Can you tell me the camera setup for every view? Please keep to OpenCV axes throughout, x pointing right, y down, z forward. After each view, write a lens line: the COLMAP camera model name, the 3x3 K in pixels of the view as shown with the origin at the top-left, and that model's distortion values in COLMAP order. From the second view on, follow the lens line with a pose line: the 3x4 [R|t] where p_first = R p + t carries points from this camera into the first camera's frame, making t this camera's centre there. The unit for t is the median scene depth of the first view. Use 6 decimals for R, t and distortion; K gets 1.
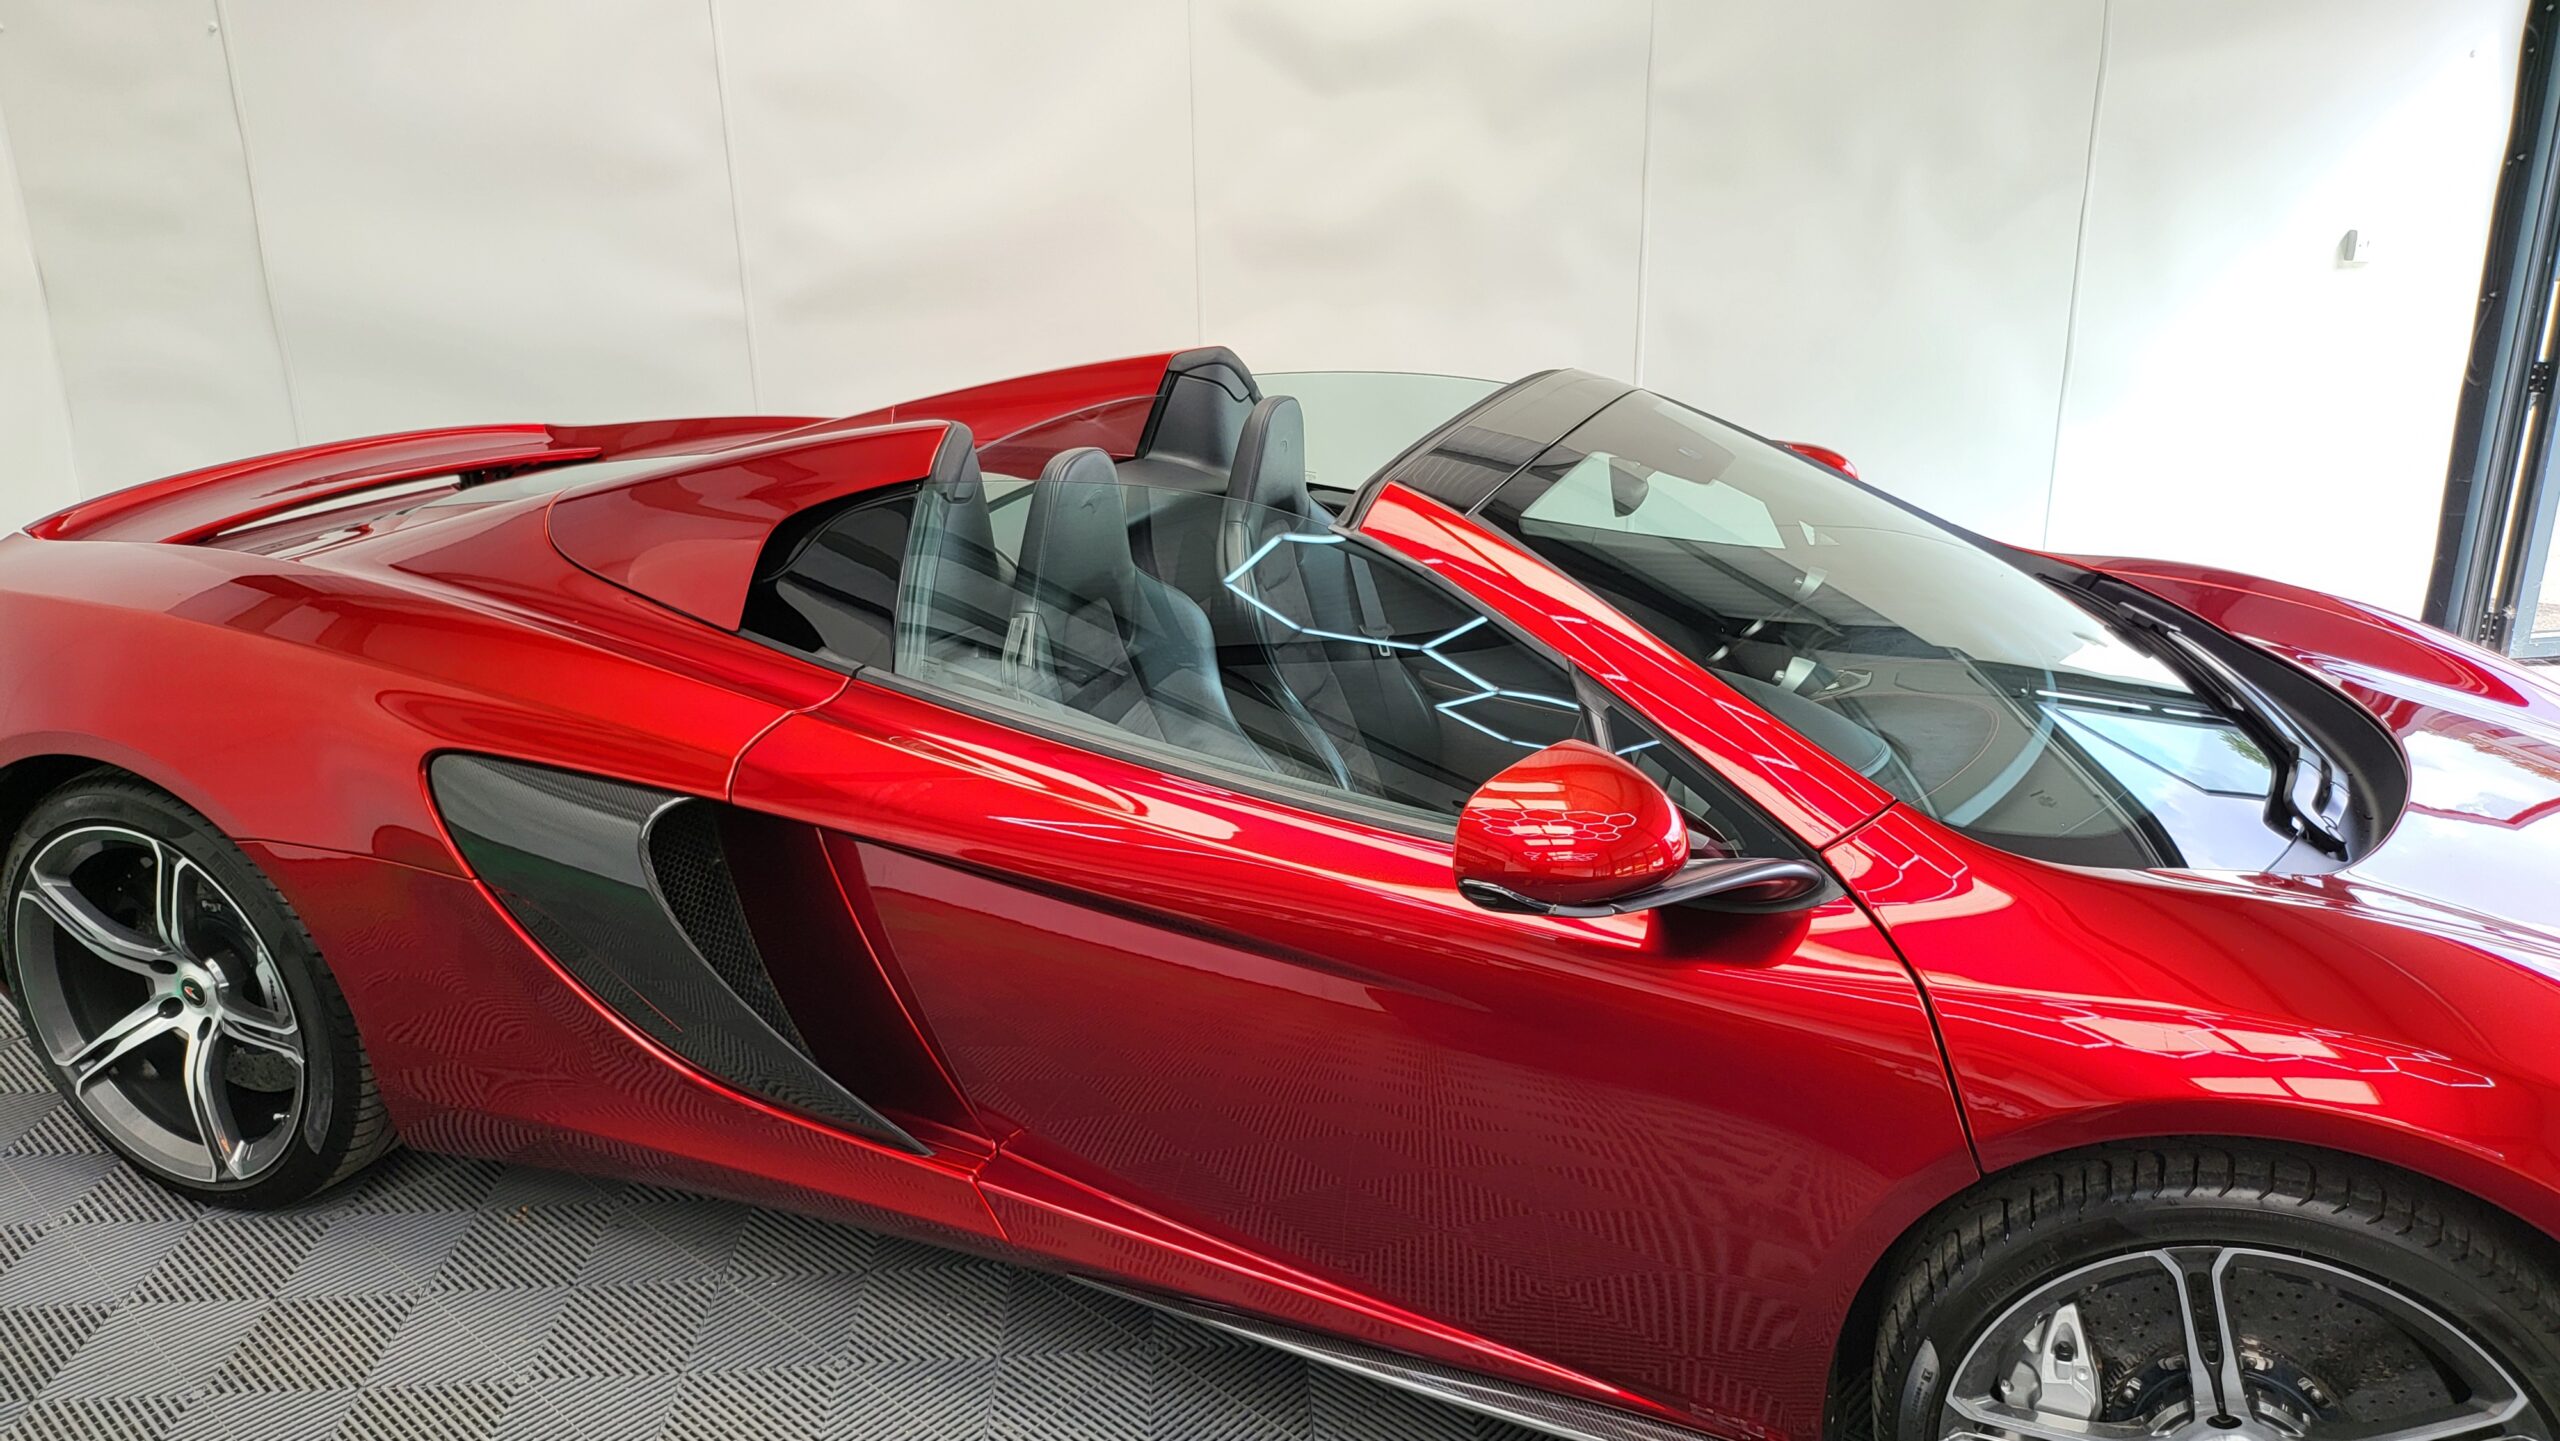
lens RADIAL K [[1804.3, 0, 1302.9], [0, 1804.3, 710.6], [0, 0, 1]] dist [0.041182, -0.037881]
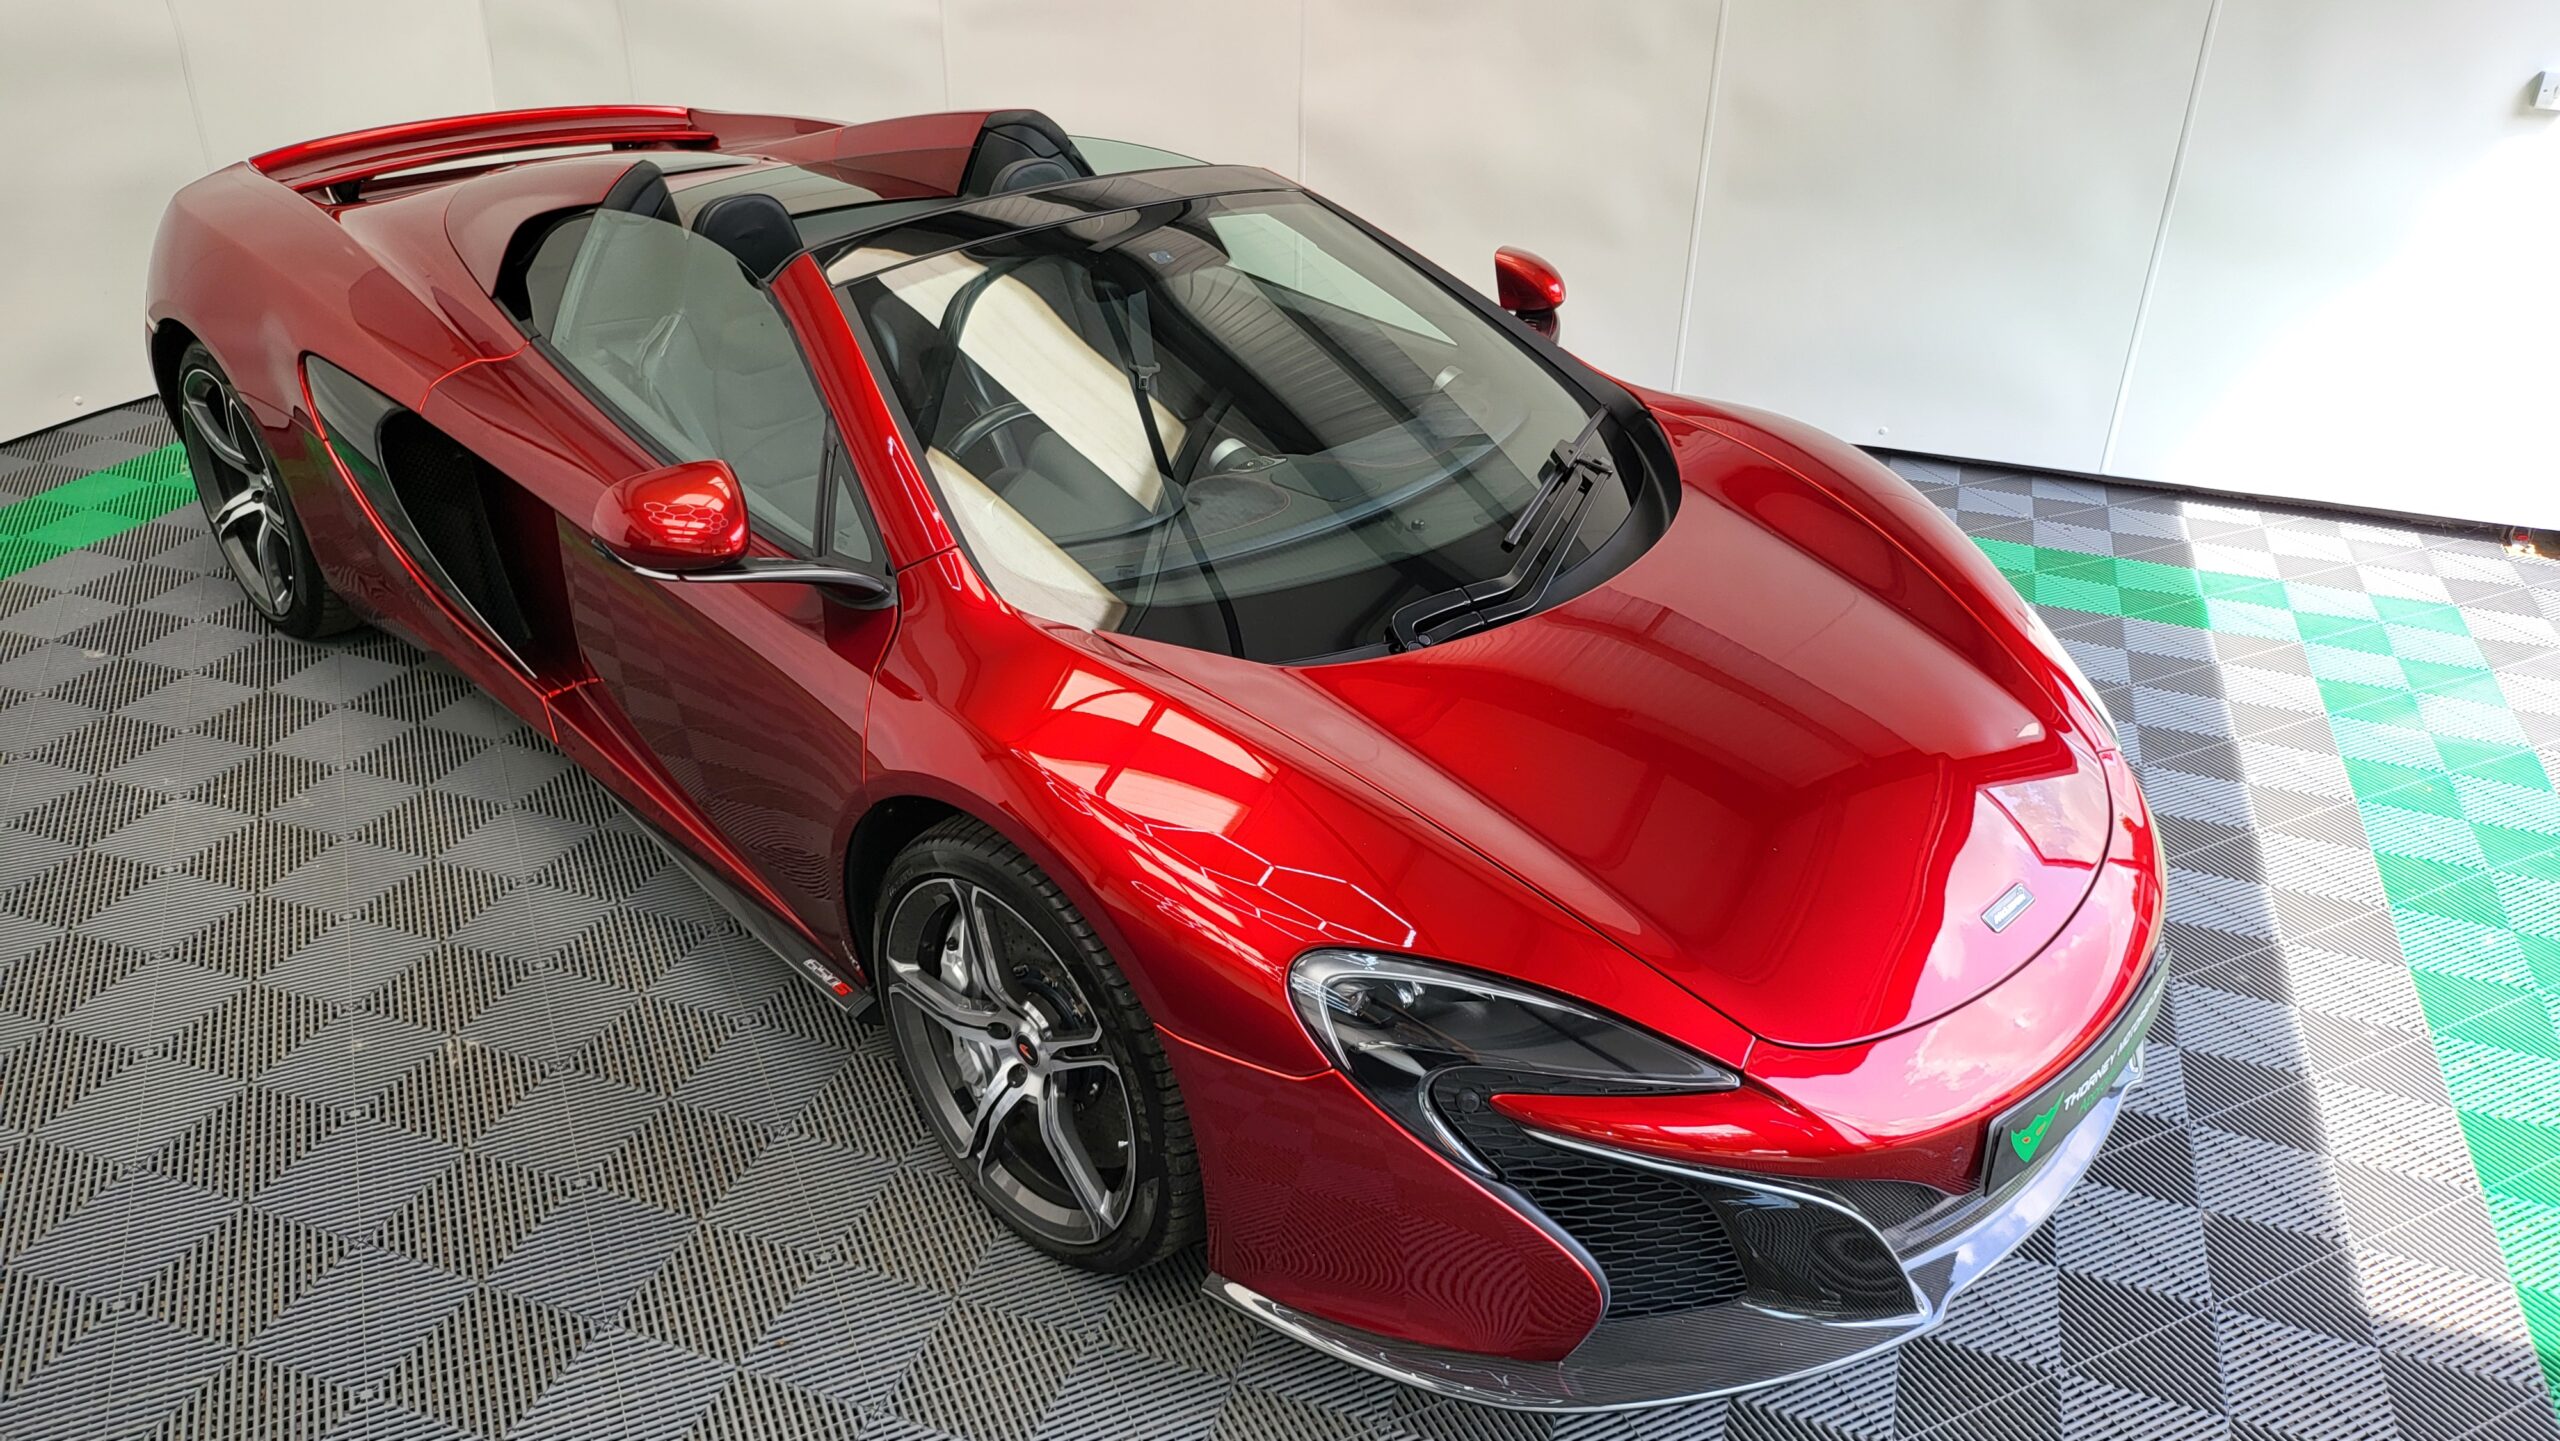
lens RADIAL K [[1804.3, 0, 1288.9], [0, 1804.3, 689.4], [0, 0, 1]] dist [0.041182, -0.037881]
pose [[0.921173, 0.205617, -0.330397, 0.719512], [-0.149594, 0.970878, 0.187130, -0.095467], [0.359253, -0.122954, 0.925105, -0.120936]]
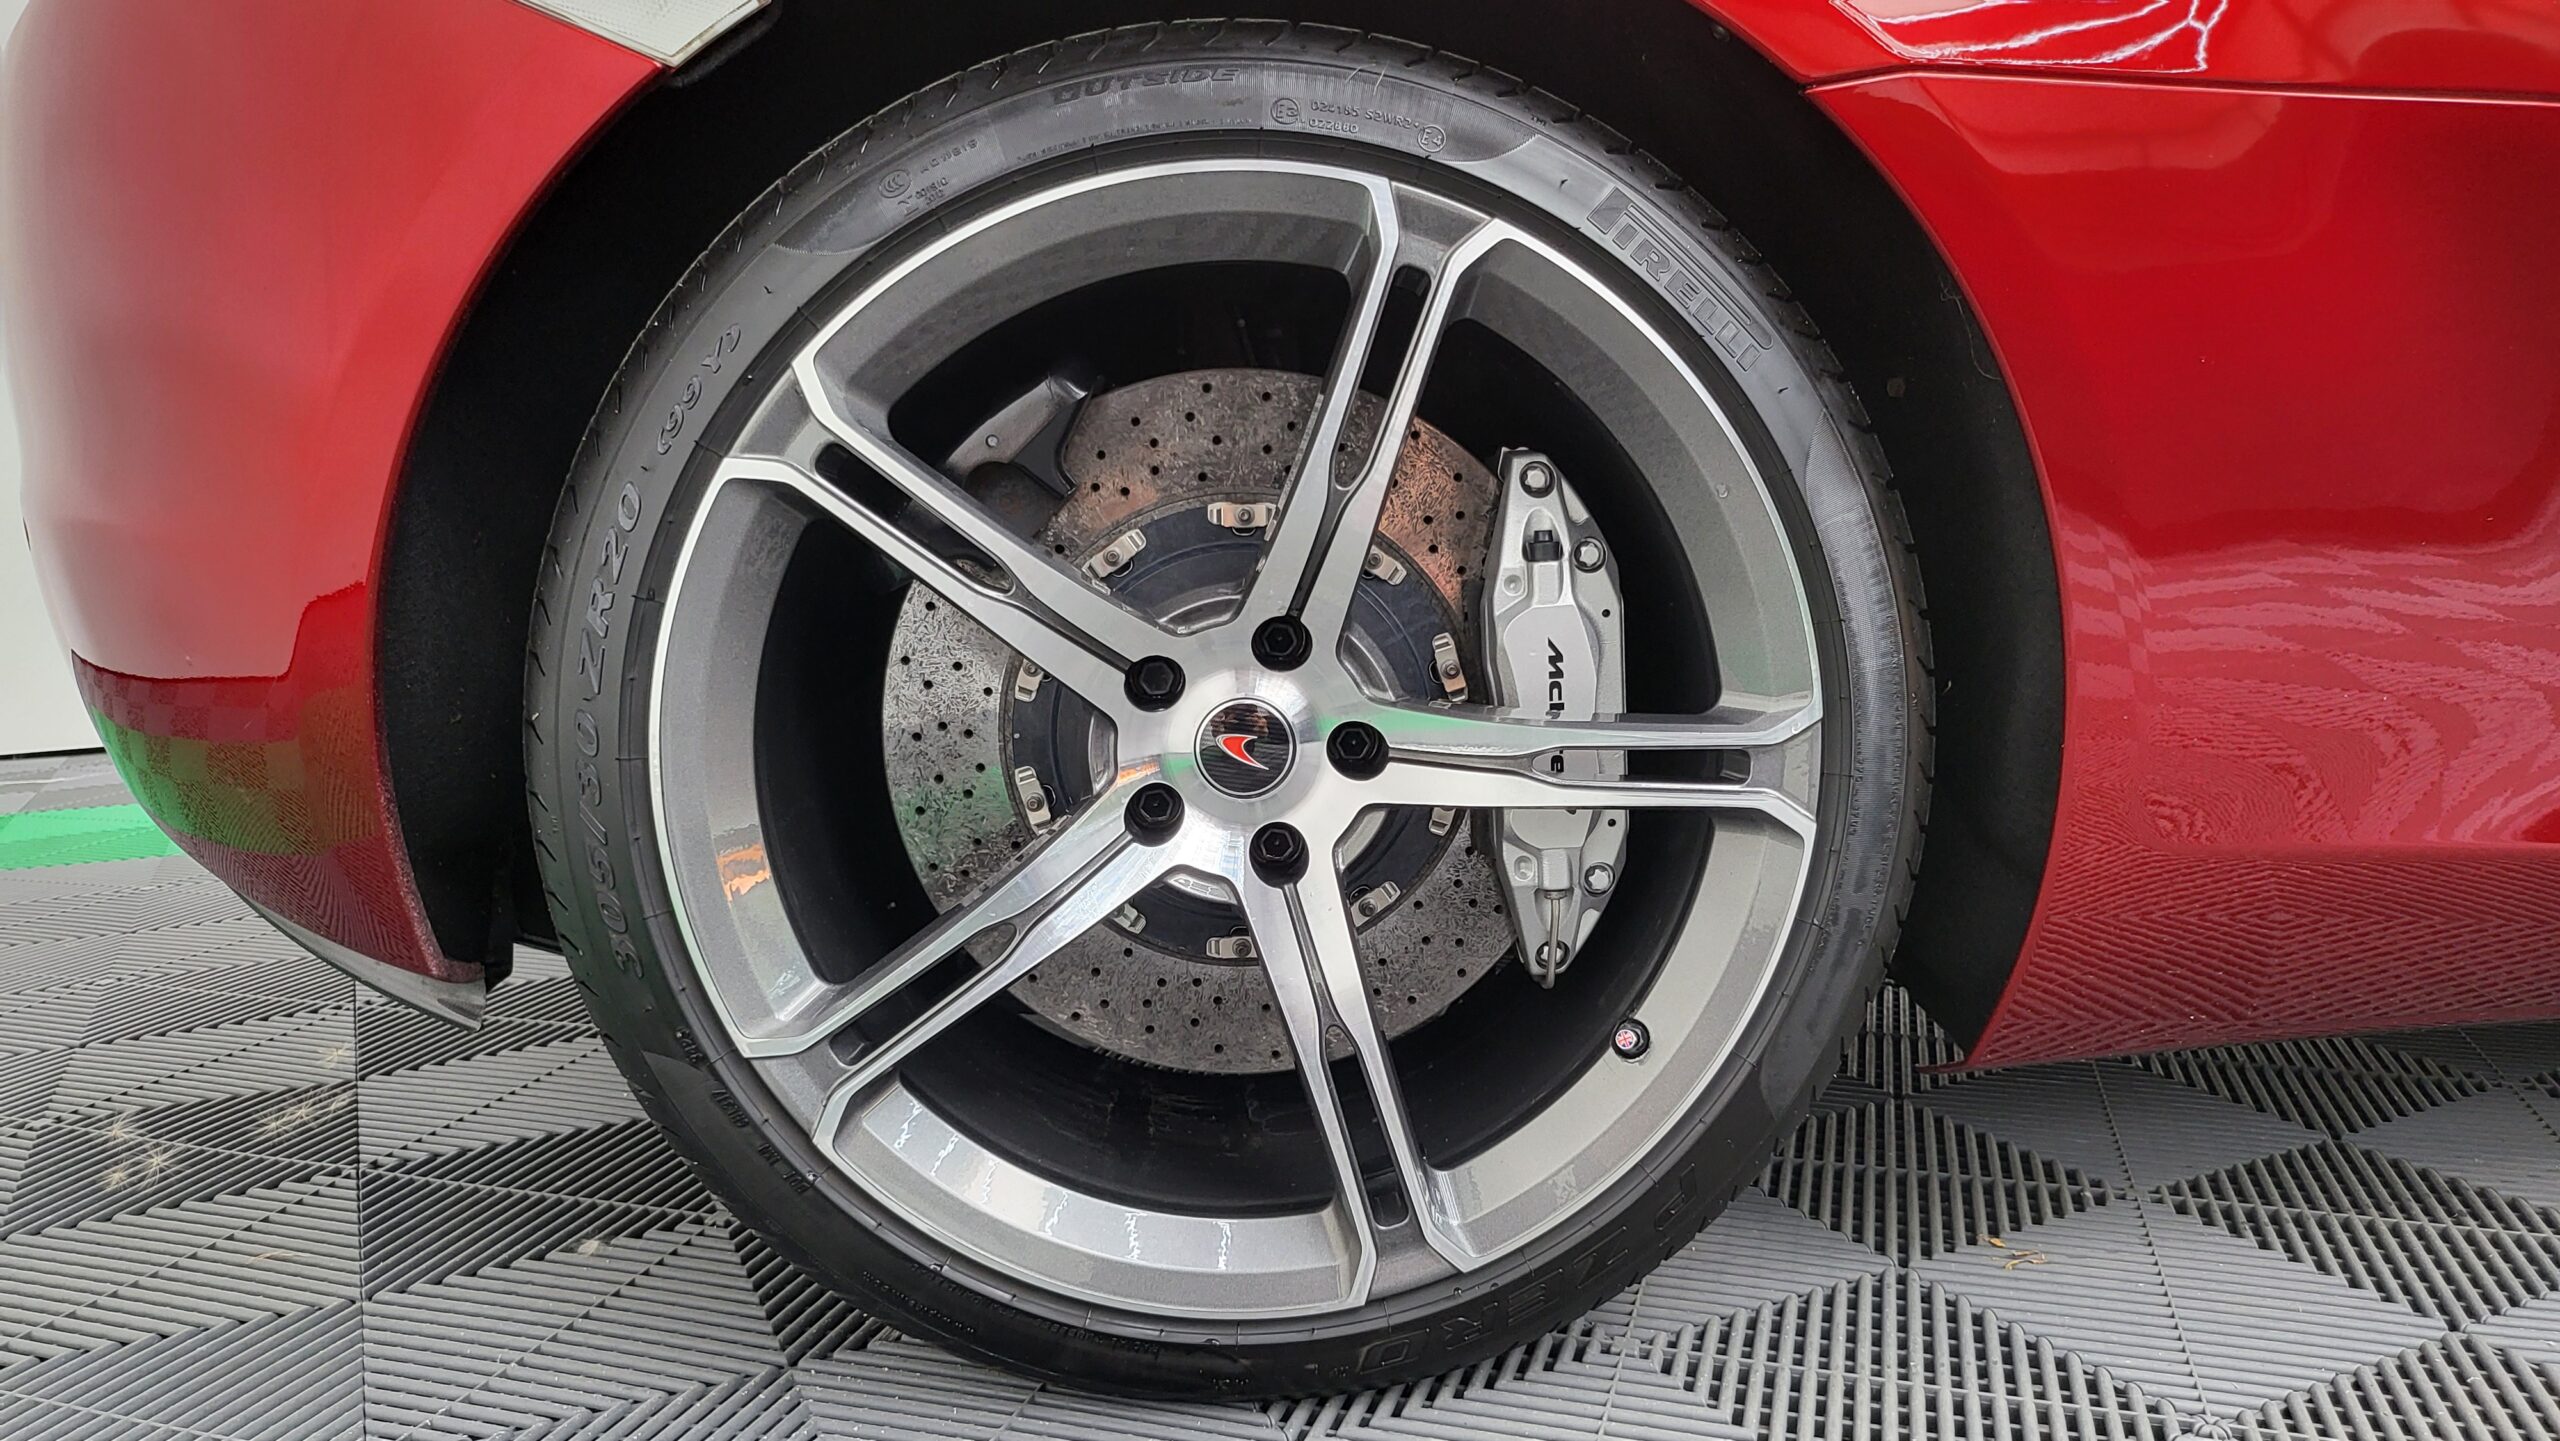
lens RADIAL K [[1804.3, 0, 1278.1], [0, 1804.3, 727.3], [0, 0, 1]] dist [0.041182, -0.037881]
pose [[0.907862, -0.071172, 0.413184, -0.748373], [0.135021, 0.982616, -0.127414, 0.196294], [-0.396933, 0.171463, 0.901690, 0.692745]]
